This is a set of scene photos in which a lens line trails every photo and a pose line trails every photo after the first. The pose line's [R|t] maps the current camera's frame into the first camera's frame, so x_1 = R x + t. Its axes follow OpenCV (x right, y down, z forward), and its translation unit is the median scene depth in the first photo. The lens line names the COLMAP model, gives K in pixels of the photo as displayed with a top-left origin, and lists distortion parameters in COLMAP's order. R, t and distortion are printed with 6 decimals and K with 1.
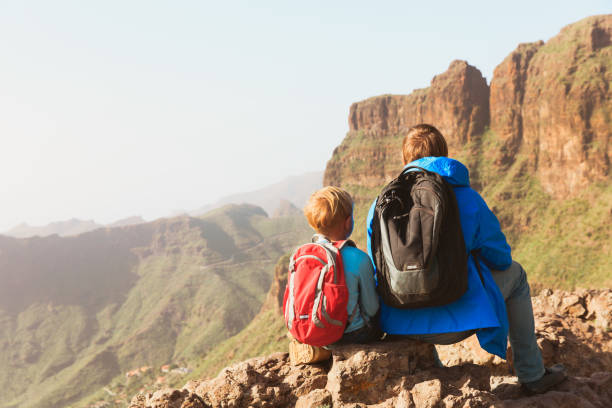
lens RADIAL K [[796.3, 0, 306.0], [0, 796.3, 204.0], [0, 0, 1]] dist [0.016154, -0.014112]
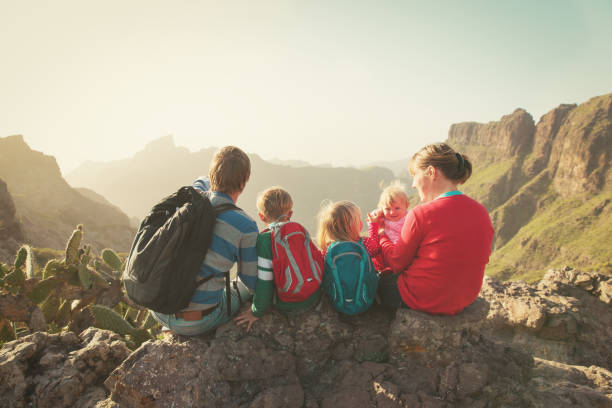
lens RADIAL K [[400.3, 0, 303.7], [0, 400.3, 205.2], [0, 0, 1]] dist [0.004886, 0.001867]
pose [[0.947338, 0.201912, -0.248561, 0.011765], [-0.174659, 0.976348, 0.127433, -0.016088], [0.268412, -0.077308, 0.960197, 0.260161]]
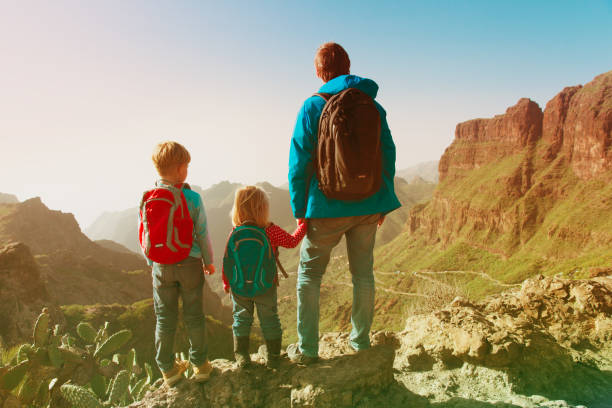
lens RADIAL K [[402.1, 0, 303.0], [0, 402.1, 204.6], [0, 0, 1]] dist [0.003282, 0.002204]
pose [[0.954481, 0.051648, -0.293766, 0.146878], [-0.030656, 0.996665, 0.075624, -0.091915], [0.296692, -0.063176, 0.952881, 0.268752]]
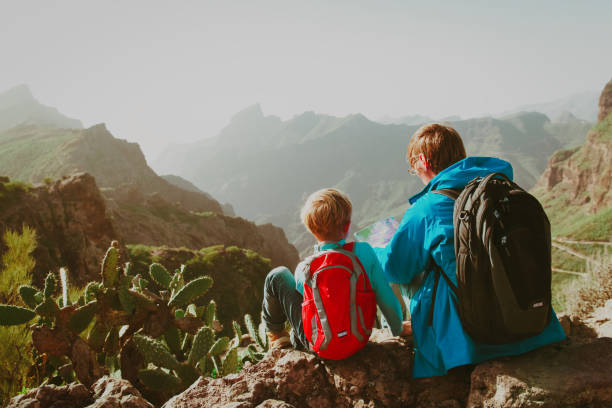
lens RADIAL K [[496.4, 0, 303.0], [0, 496.4, 205.4], [0, 0, 1]] dist [-0.001766, 0.003048]
pose [[0.873257, 0.149070, -0.463896, 0.060305], [-0.055371, 0.976245, 0.209477, -0.050931], [0.484103, -0.157241, 0.860767, 0.335307]]
